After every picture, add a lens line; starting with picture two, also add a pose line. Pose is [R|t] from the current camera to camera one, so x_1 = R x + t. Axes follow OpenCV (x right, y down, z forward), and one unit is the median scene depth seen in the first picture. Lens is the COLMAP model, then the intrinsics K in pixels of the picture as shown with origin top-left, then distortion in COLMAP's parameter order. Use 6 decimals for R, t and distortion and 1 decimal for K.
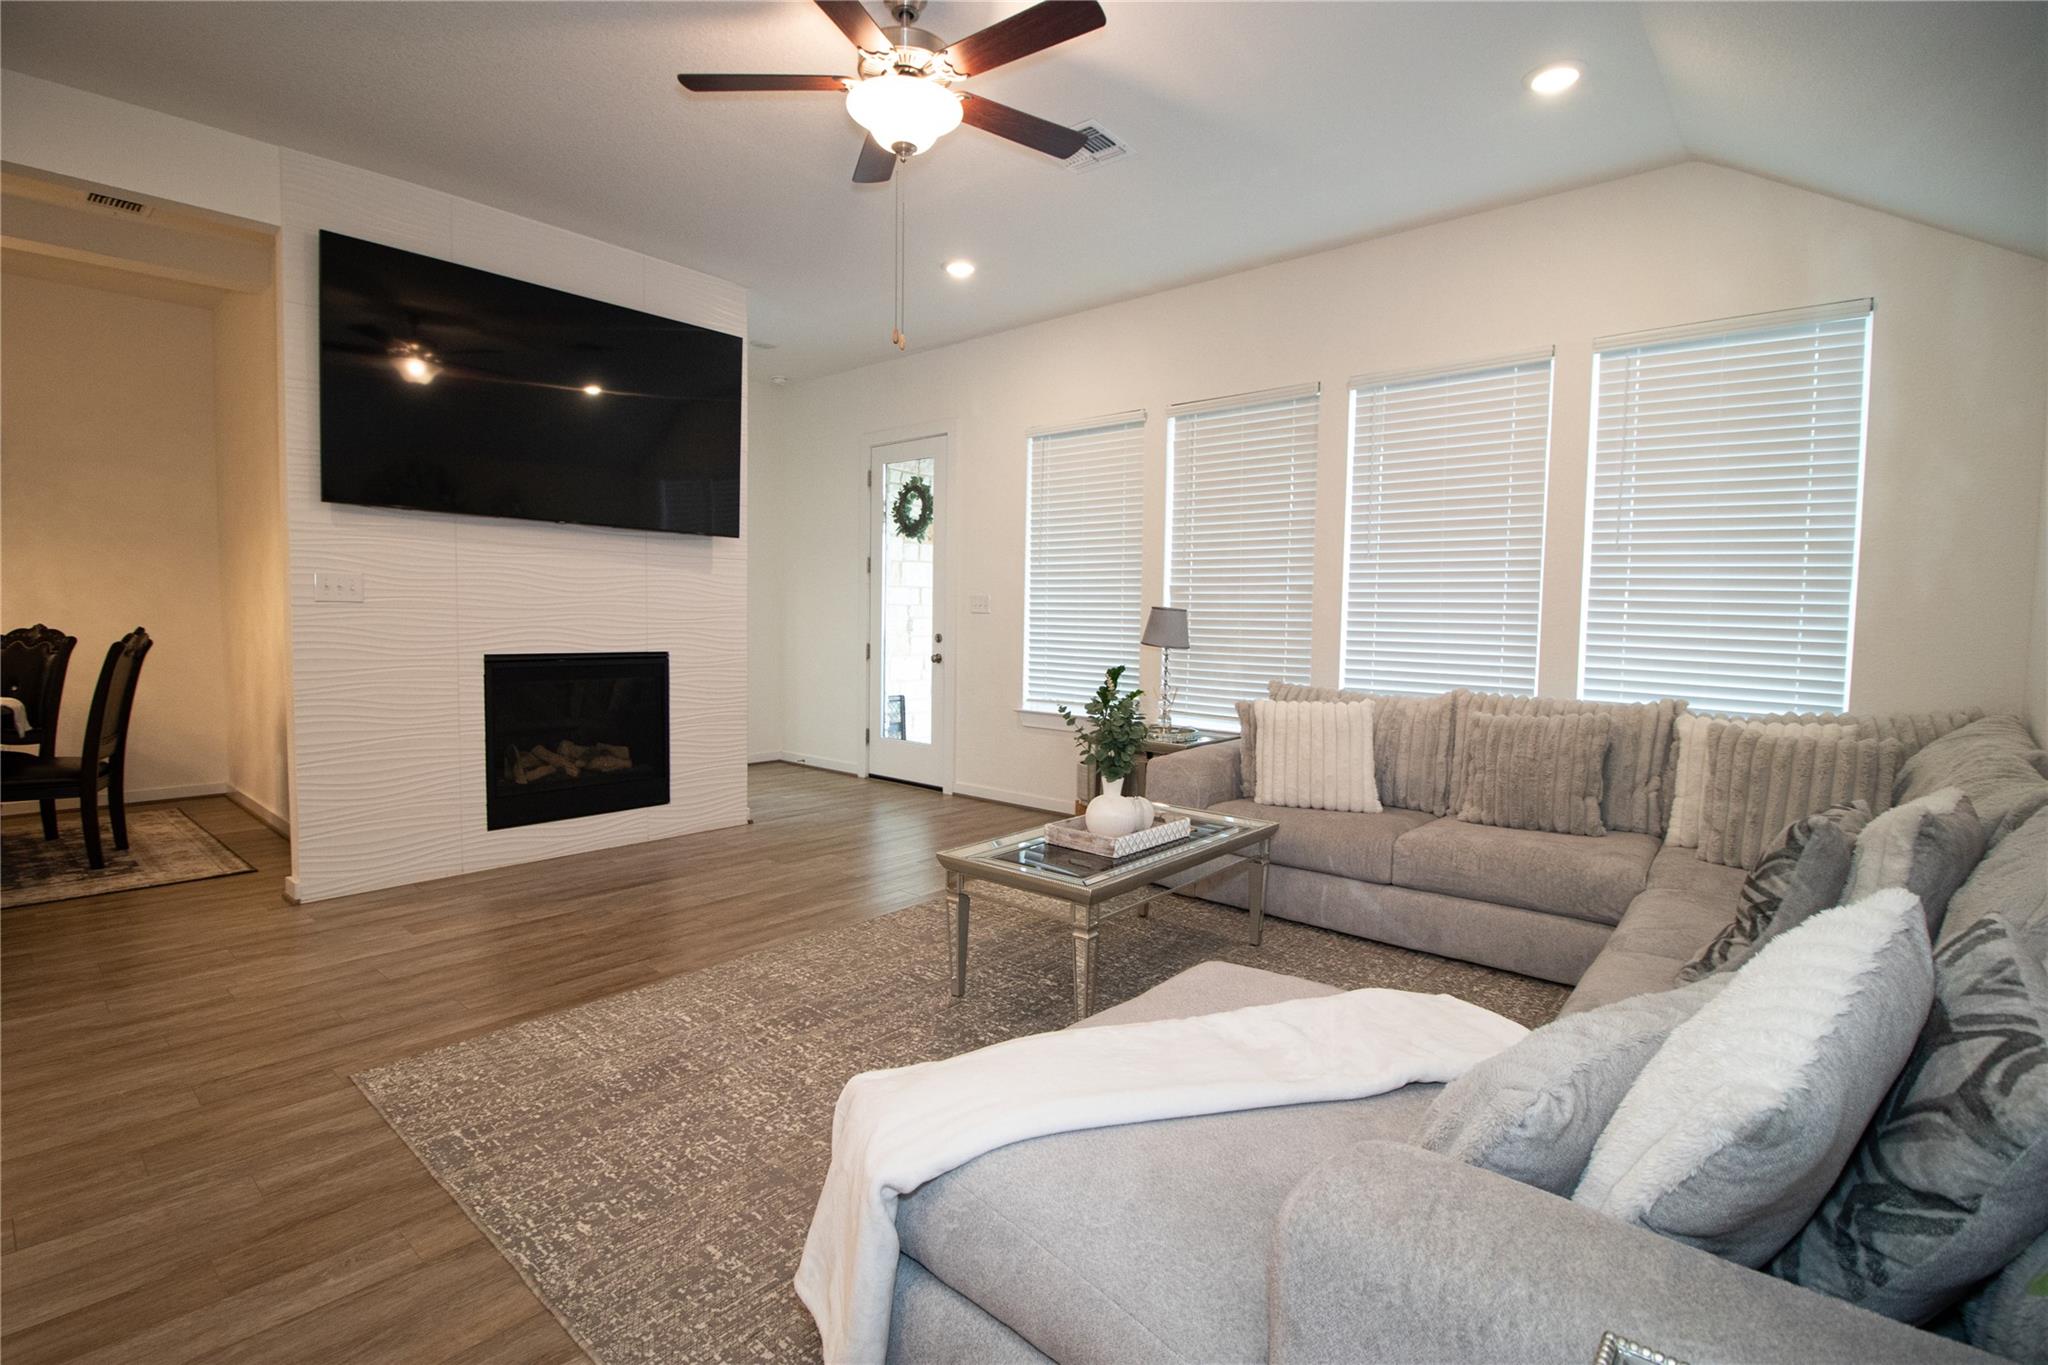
lens RADIAL K [[939.3, 0, 983.3], [0, 939.3, 668.8], [0, 0, 1]] dist [0.003434, -0.004263]
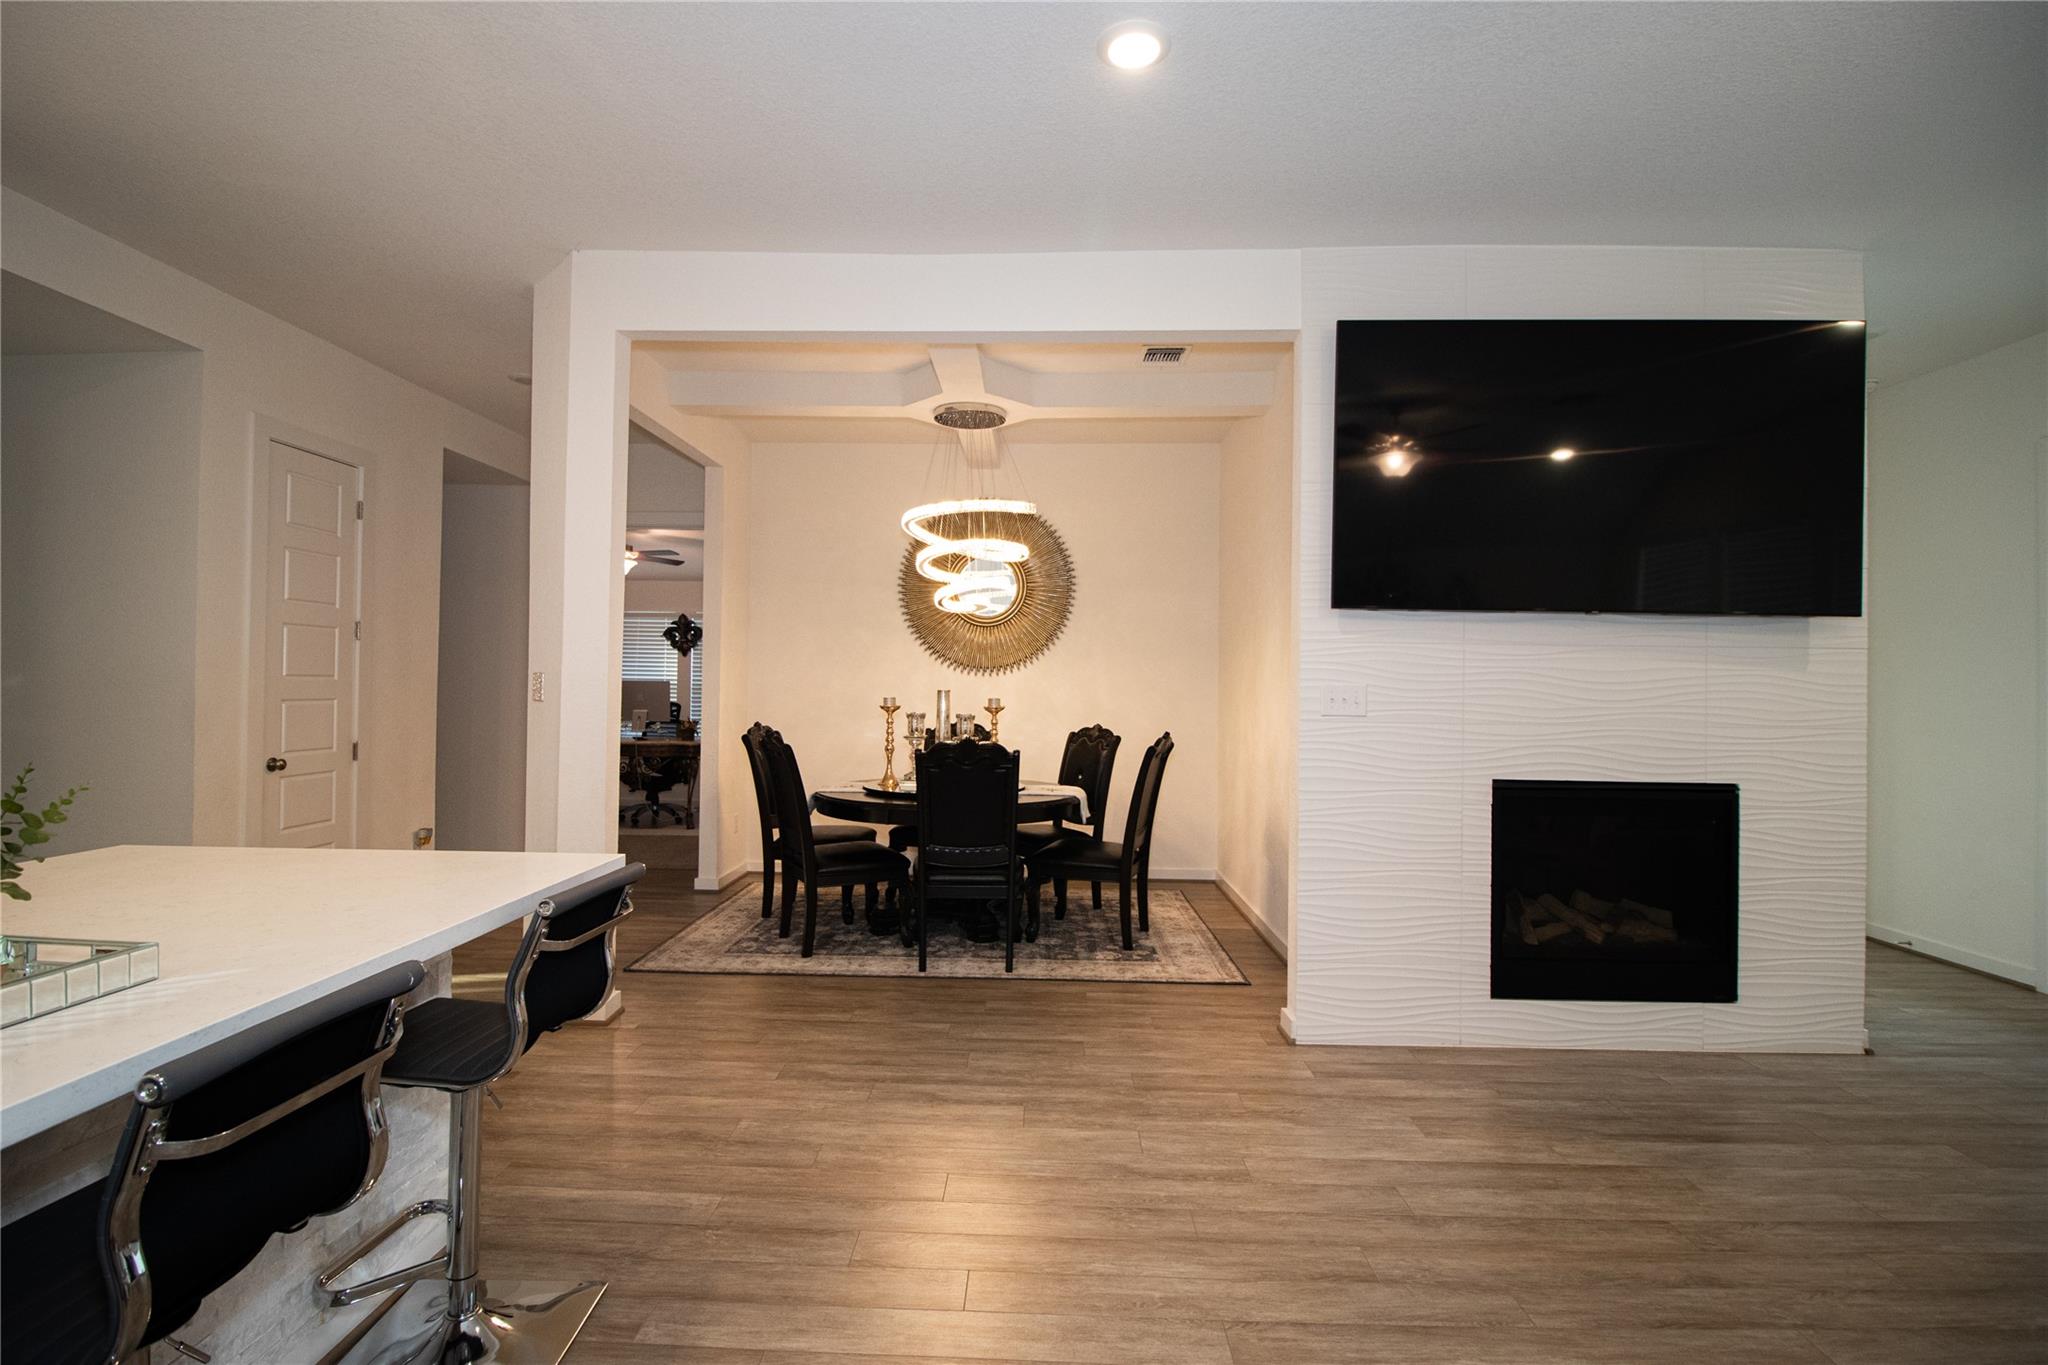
lens RADIAL K [[939.3, 0, 1008.4], [0, 939.3, 674.2], [0, 0, 1]] dist [0.003434, -0.004263]
pose [[0.640562, -0.013068, -0.767795, -0.197404], [-0.051348, 0.996888, -0.059807, -0.041108], [0.766187, 0.077735, 0.637898, 0.175223]]
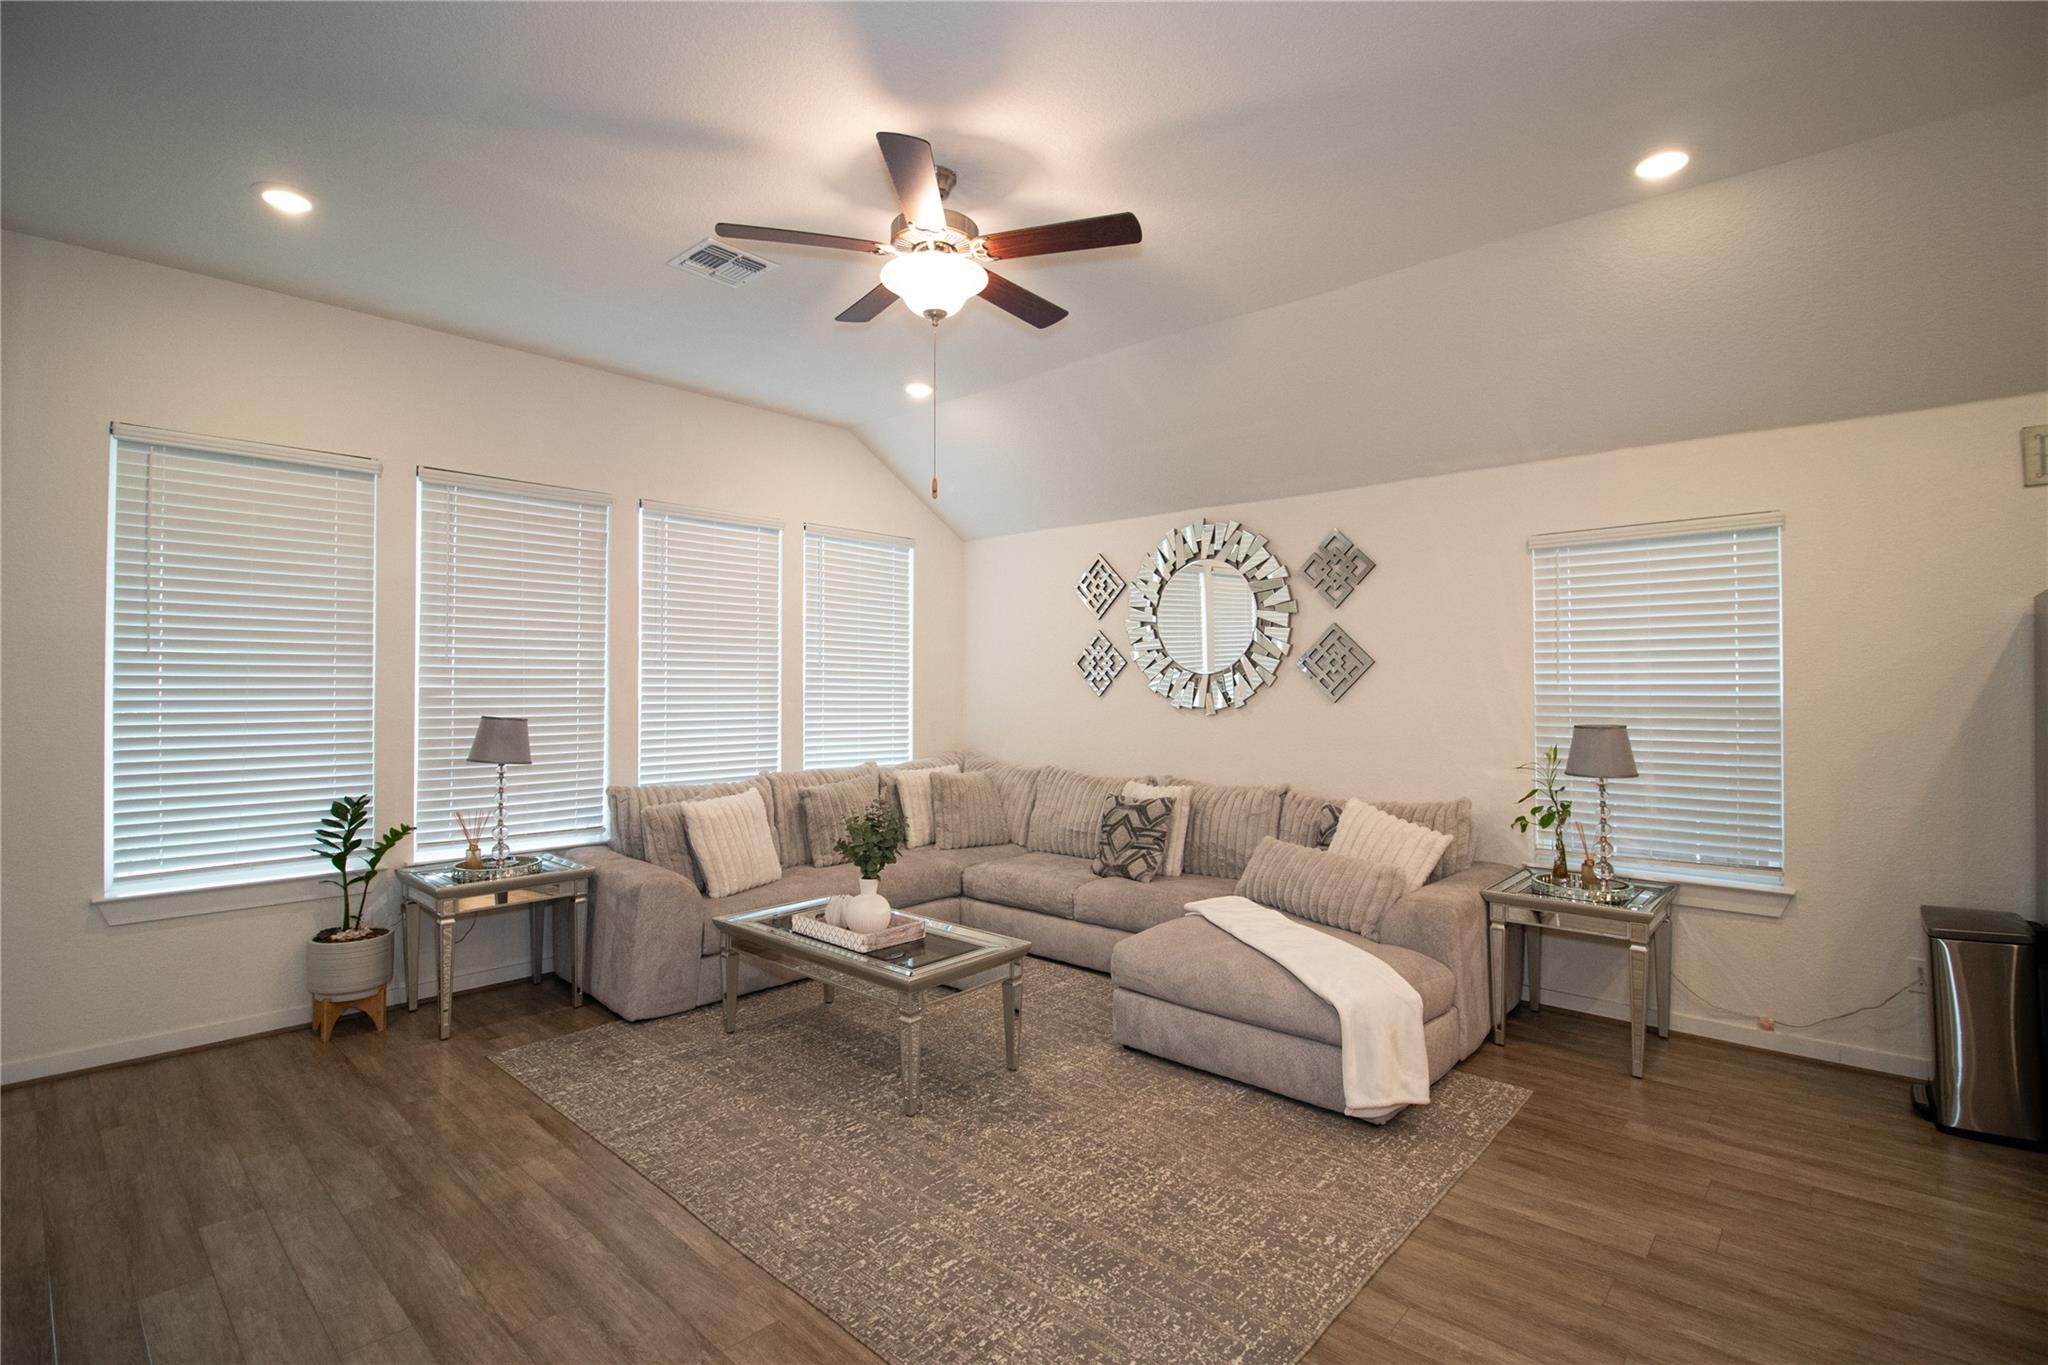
lens RADIAL K [[939.3, 0, 1027.2], [0, 939.3, 673.1], [0, 0, 1]] dist [0.003434, -0.004263]
pose [[0.008565, 0.001586, 0.999962, -0.874314], [0.062816, 0.998023, -0.002121, -0.097659], [-0.997988, 0.062832, 0.008448, 0.694541]]
